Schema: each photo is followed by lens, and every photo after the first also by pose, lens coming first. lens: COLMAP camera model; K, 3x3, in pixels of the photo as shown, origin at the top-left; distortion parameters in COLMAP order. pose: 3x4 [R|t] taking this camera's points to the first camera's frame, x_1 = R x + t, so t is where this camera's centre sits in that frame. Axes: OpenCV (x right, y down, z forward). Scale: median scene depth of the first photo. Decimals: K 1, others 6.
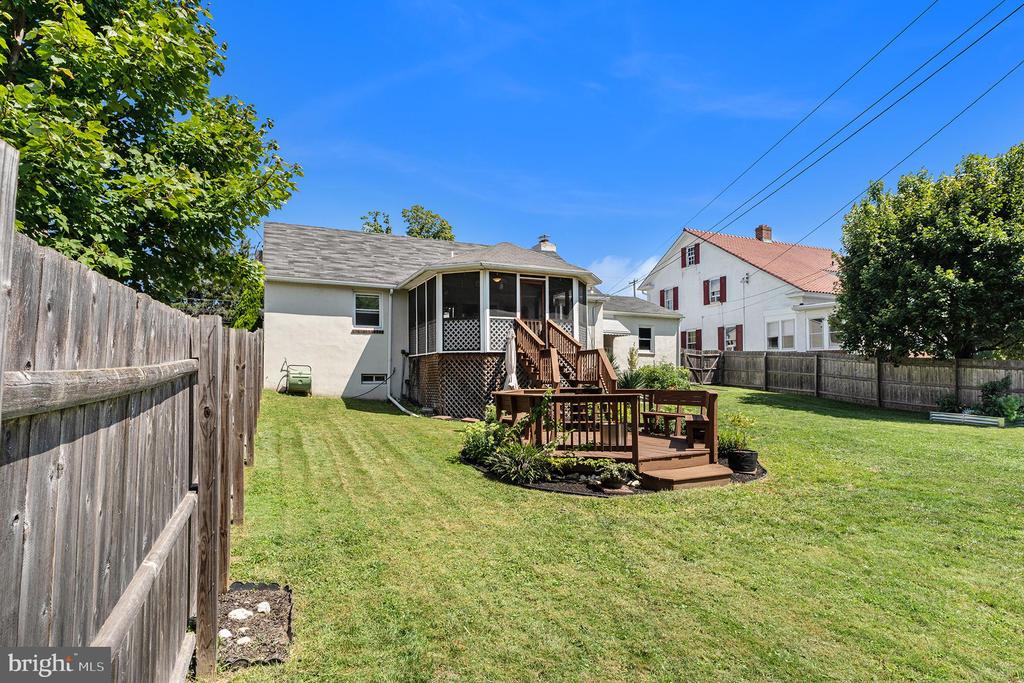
lens RADIAL K [[540.0, 0, 540.0], [0, 540.0, 365.9], [0, 0, 1]] dist [0.003259, 0.001414]
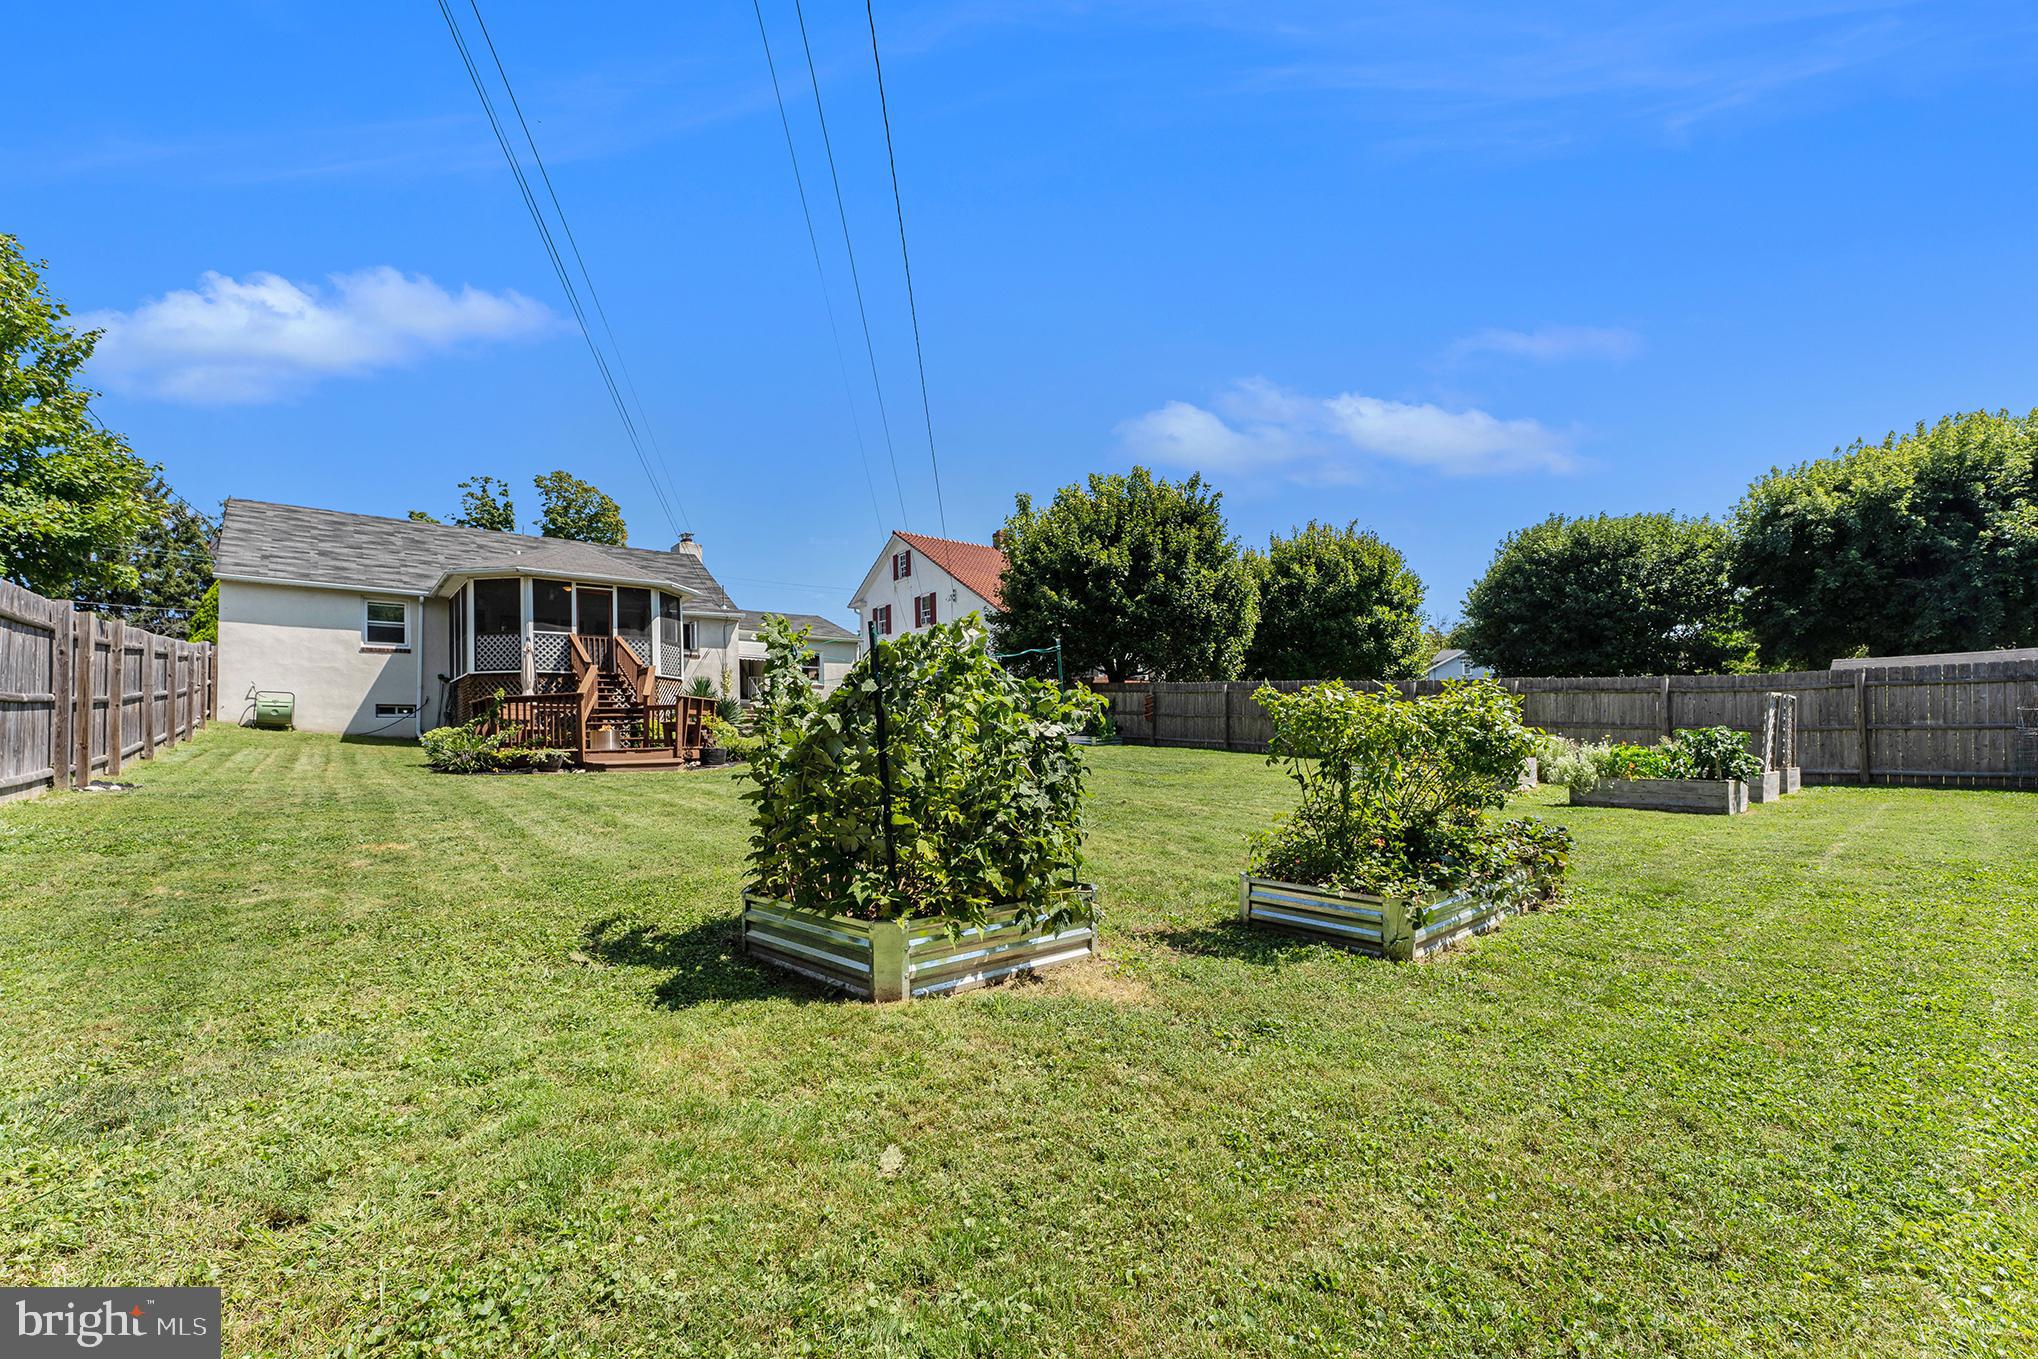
lens RADIAL K [[826.5, 0, 1011.2], [0, 826.5, 712.6], [0, 0, 1]] dist [0.020073, 0.000525]
pose [[0.972563, -0.008346, 0.232488, 0.273840], [0.012092, 0.999819, -0.014693, 0.054683], [-0.232323, 0.017101, 0.972488, -0.377122]]
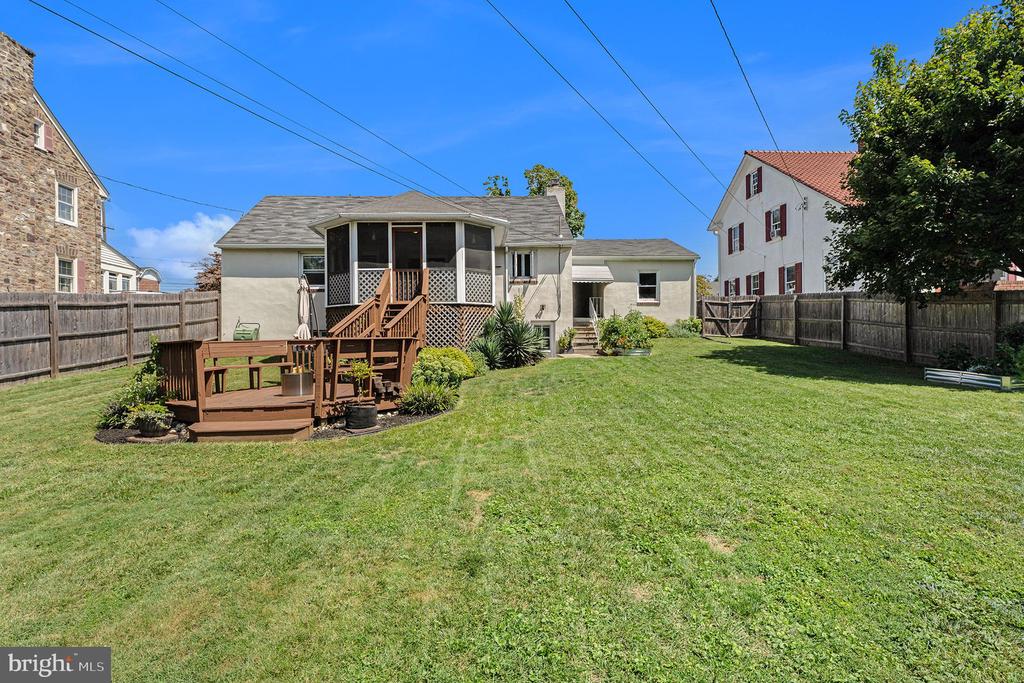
lens RADIAL K [[540.0, 0, 521.5], [0, 540.0, 357.2], [0, 0, 1]] dist [0.003259, 0.001414]
pose [[0.934480, -0.001321, -0.356014, 0.436026], [0.022246, 0.998256, 0.054690, 0.018280], [0.355321, -0.059026, 0.932879, 0.142319]]
